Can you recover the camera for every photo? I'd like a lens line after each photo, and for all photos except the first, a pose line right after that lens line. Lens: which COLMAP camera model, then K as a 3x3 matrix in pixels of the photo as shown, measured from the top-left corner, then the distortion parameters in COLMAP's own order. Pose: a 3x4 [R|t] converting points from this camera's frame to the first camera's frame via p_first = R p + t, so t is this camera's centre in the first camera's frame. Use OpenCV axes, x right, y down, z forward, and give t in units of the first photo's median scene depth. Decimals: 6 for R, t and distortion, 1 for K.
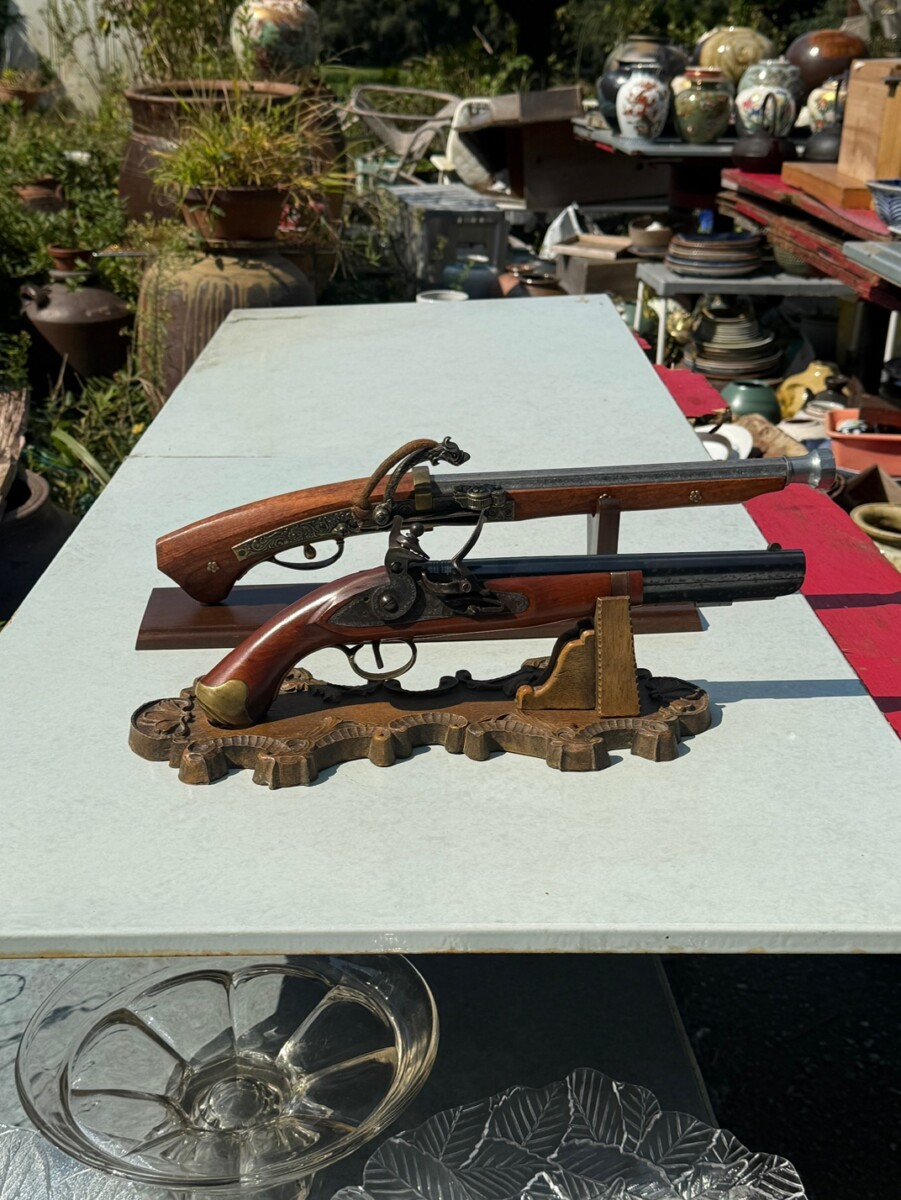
lens RADIAL K [[1478.9, 0, 440.7], [0, 1478.9, 658.9], [0, 0, 1]] dist [0.026719, 0.000000]
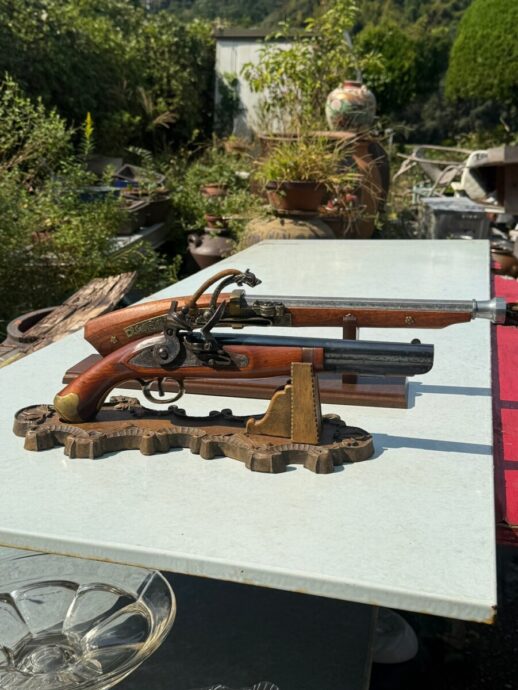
lens RADIAL K [[850.4, 0, 254.5], [0, 850.4, 360.4], [0, 0, 1]] dist [0.026719, 0.000000]
pose [[0.956881, 0.083024, -0.278363, 0.115962], [-0.121639, 0.984744, -0.124431, 0.026157], [0.263786, 0.152926, 0.952382, 0.051699]]
